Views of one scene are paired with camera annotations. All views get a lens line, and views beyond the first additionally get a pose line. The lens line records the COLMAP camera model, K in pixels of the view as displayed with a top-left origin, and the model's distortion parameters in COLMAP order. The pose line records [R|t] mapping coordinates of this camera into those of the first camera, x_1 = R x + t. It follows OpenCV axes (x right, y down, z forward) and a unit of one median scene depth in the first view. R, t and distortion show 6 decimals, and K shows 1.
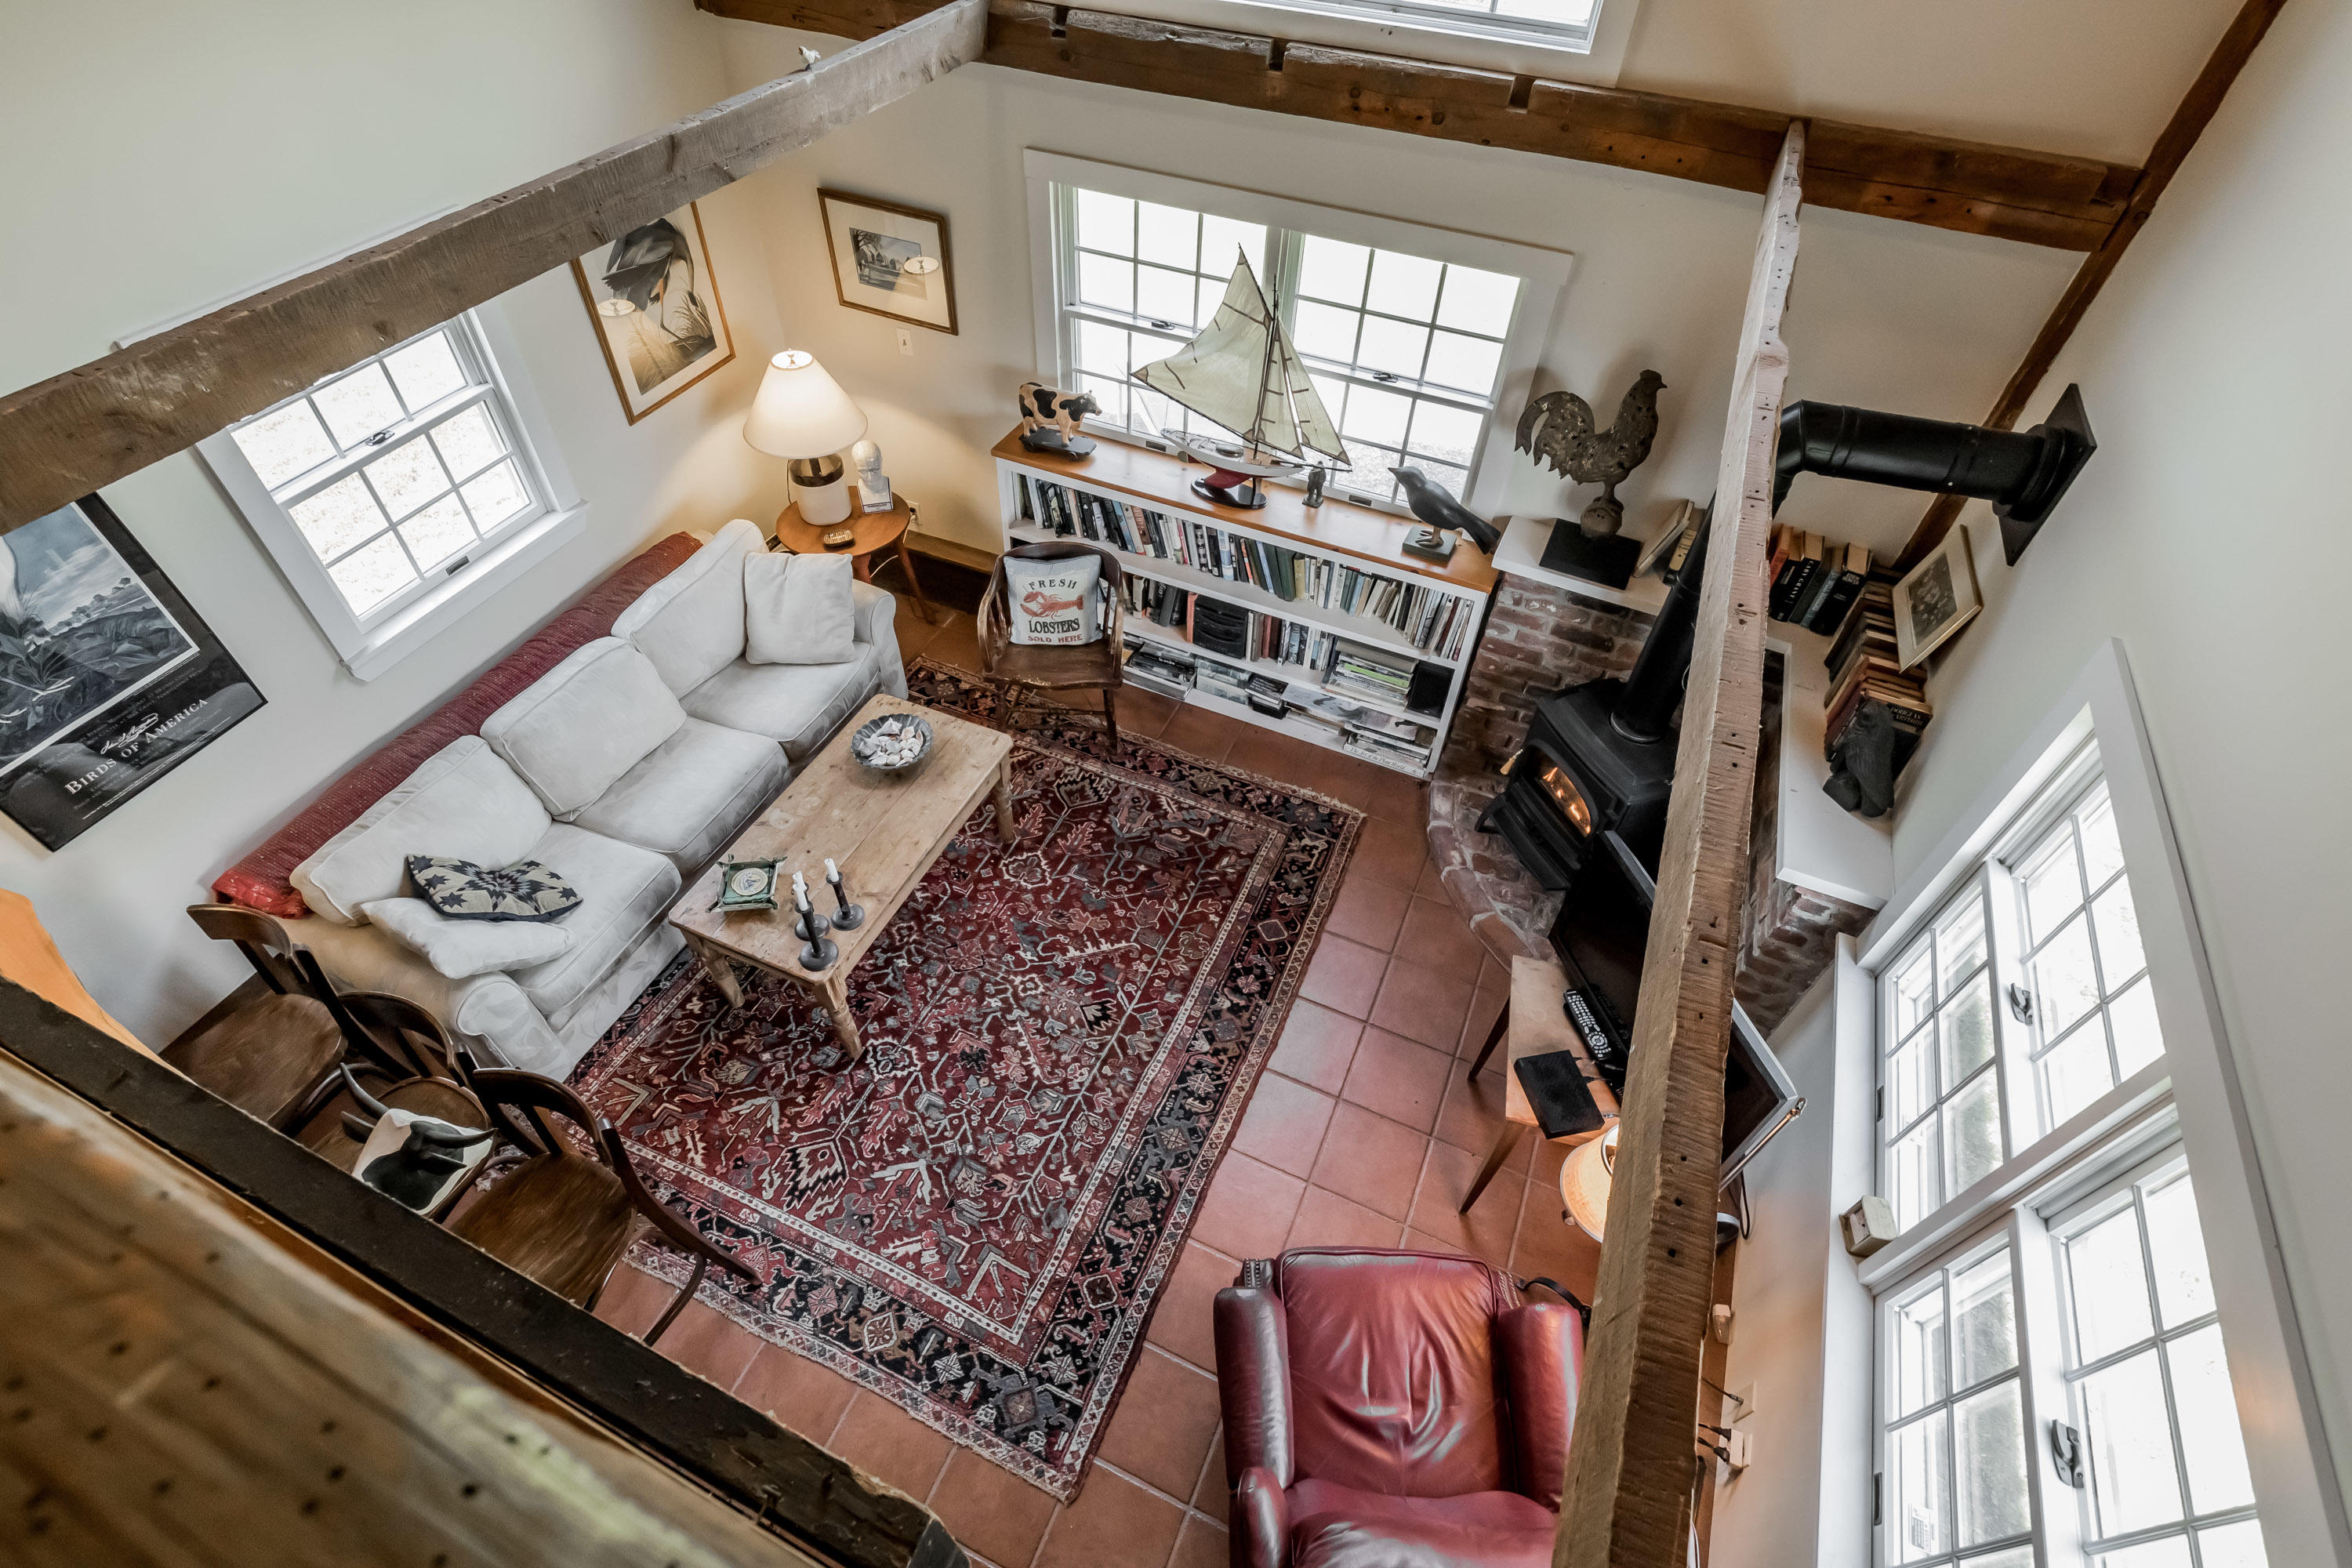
lens RADIAL K [[1083.6, 0, 1176.0], [0, 1083.6, 784.0], [0, 0, 1]] dist [-0.000254, -0.000133]
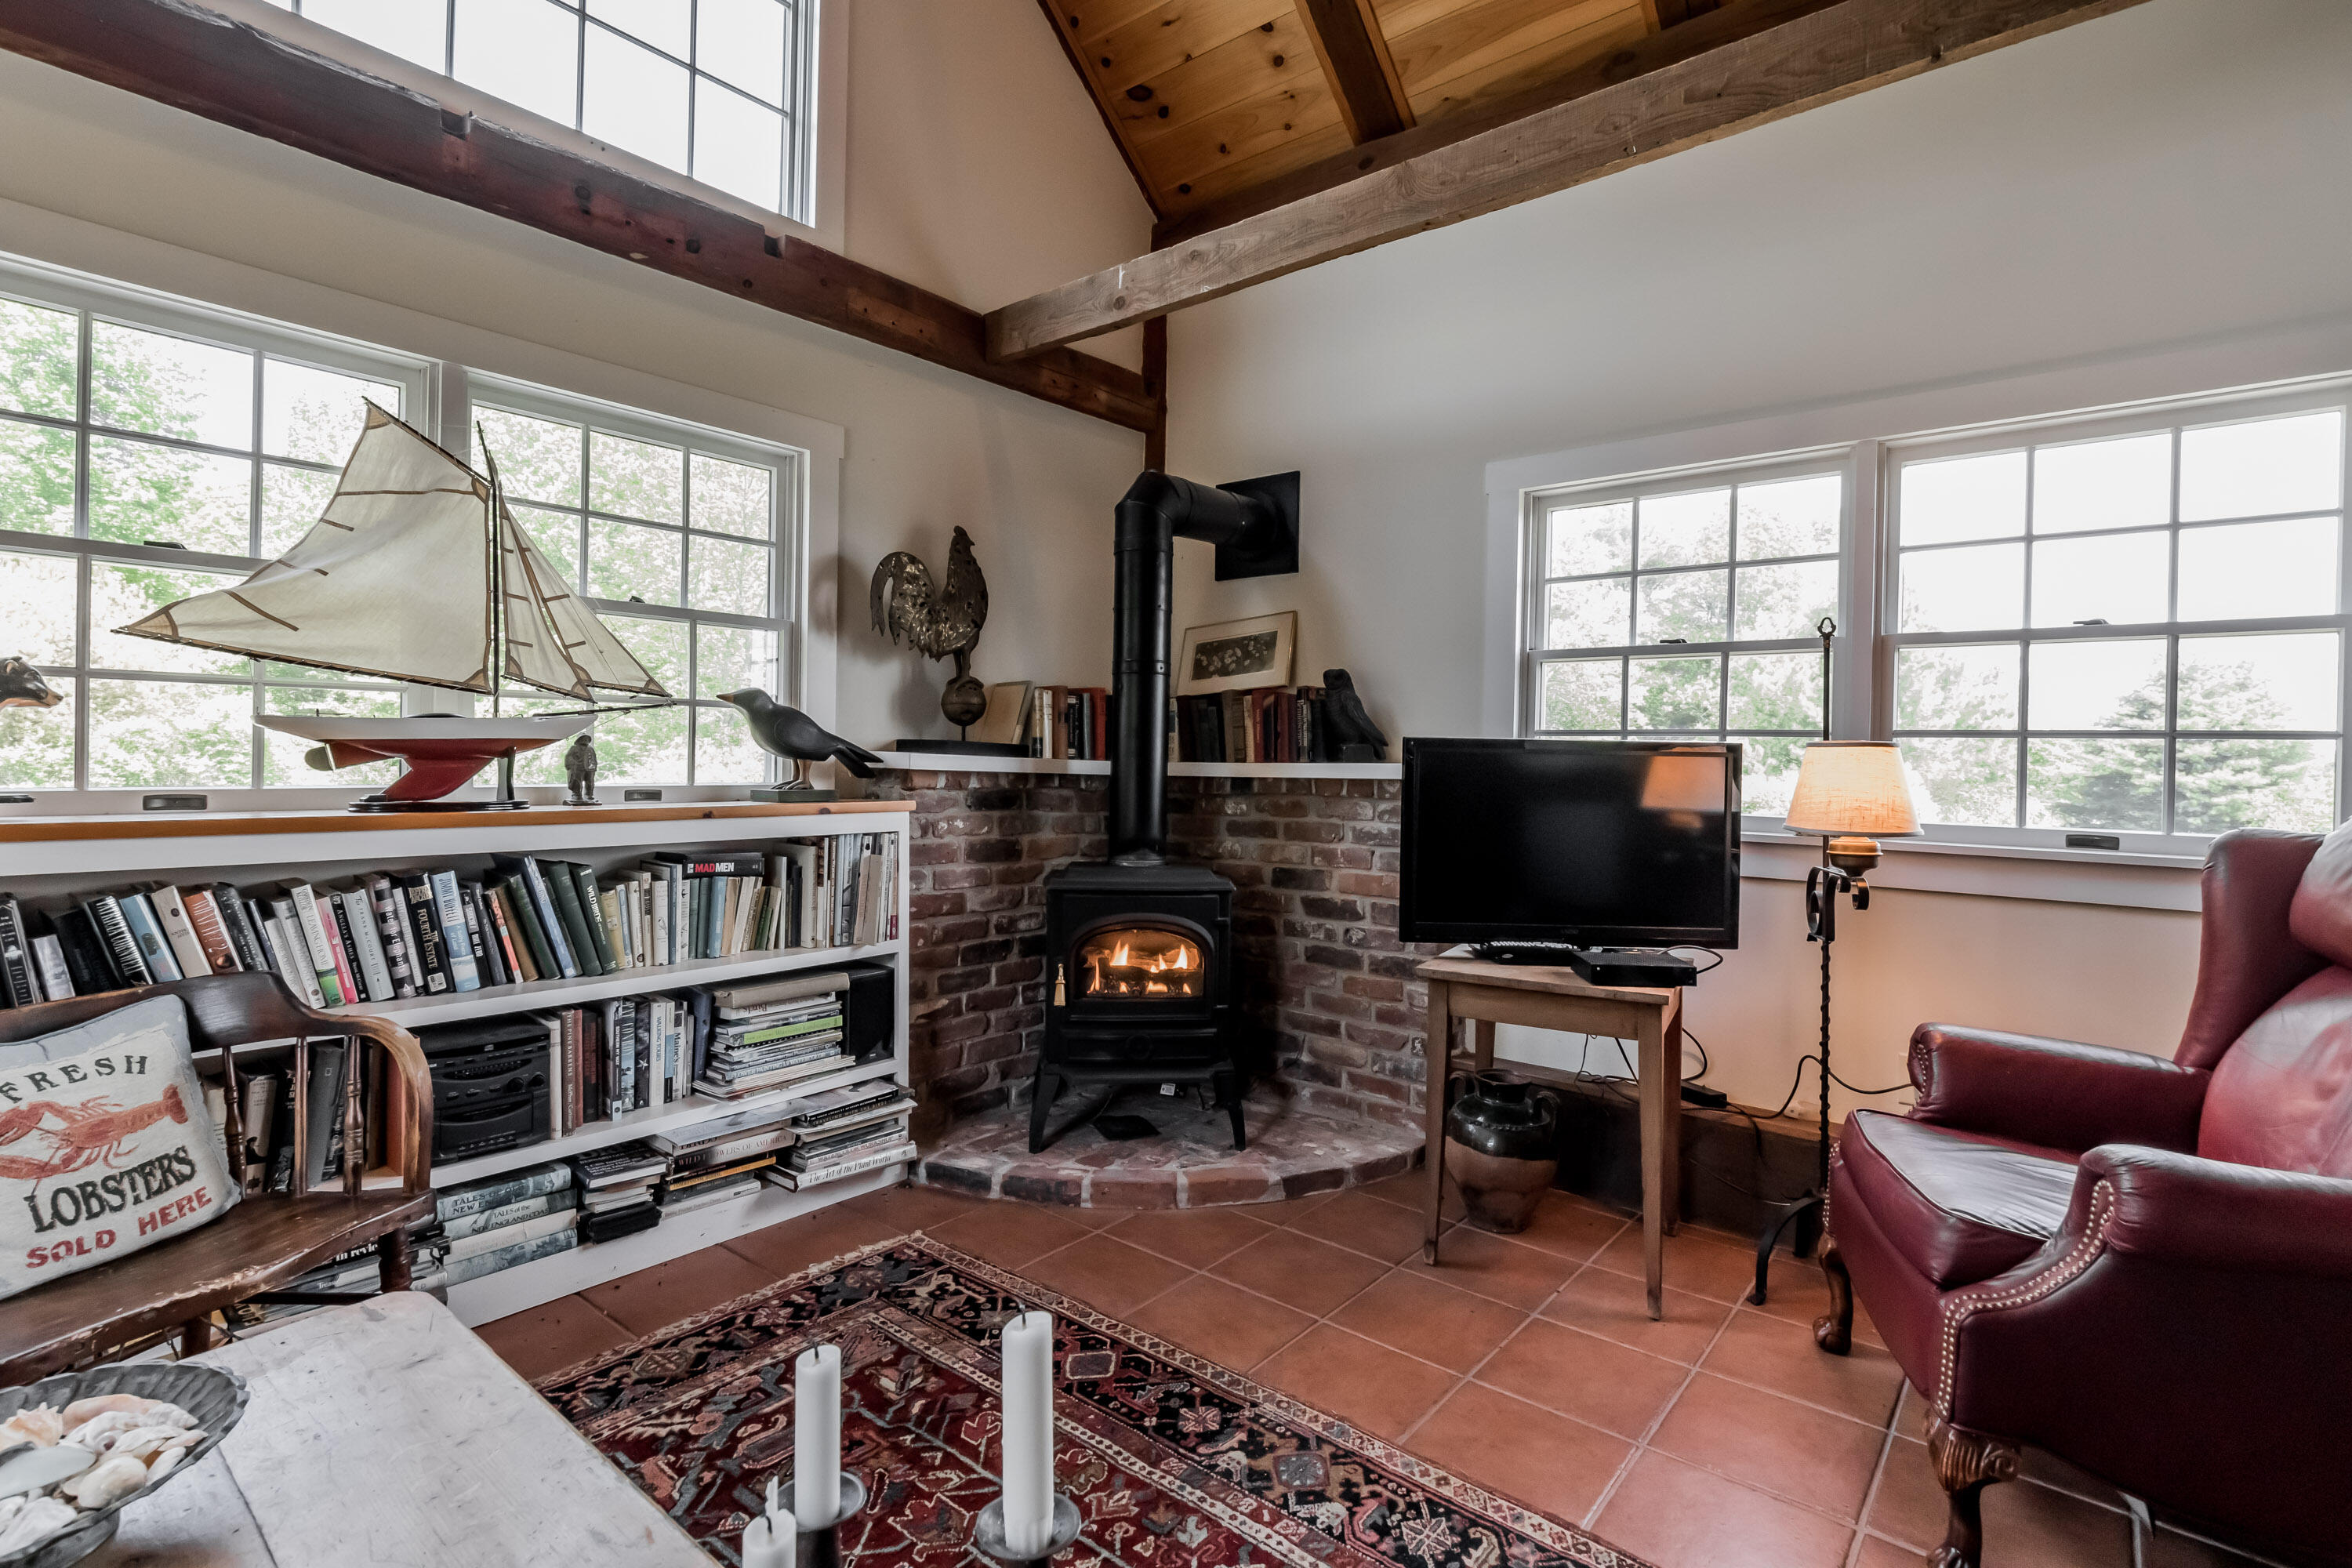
lens RADIAL K [[1109.0, 0, 1170.6], [0, 1109.0, 755.6], [0, 0, 1]] dist [-0.002936, -0.000301]
pose [[0.277196, -0.025842, 0.960466, -0.387013], [0.700194, 0.689964, -0.183516, 0.061591], [-0.657944, 0.723382, 0.209350, 0.674704]]
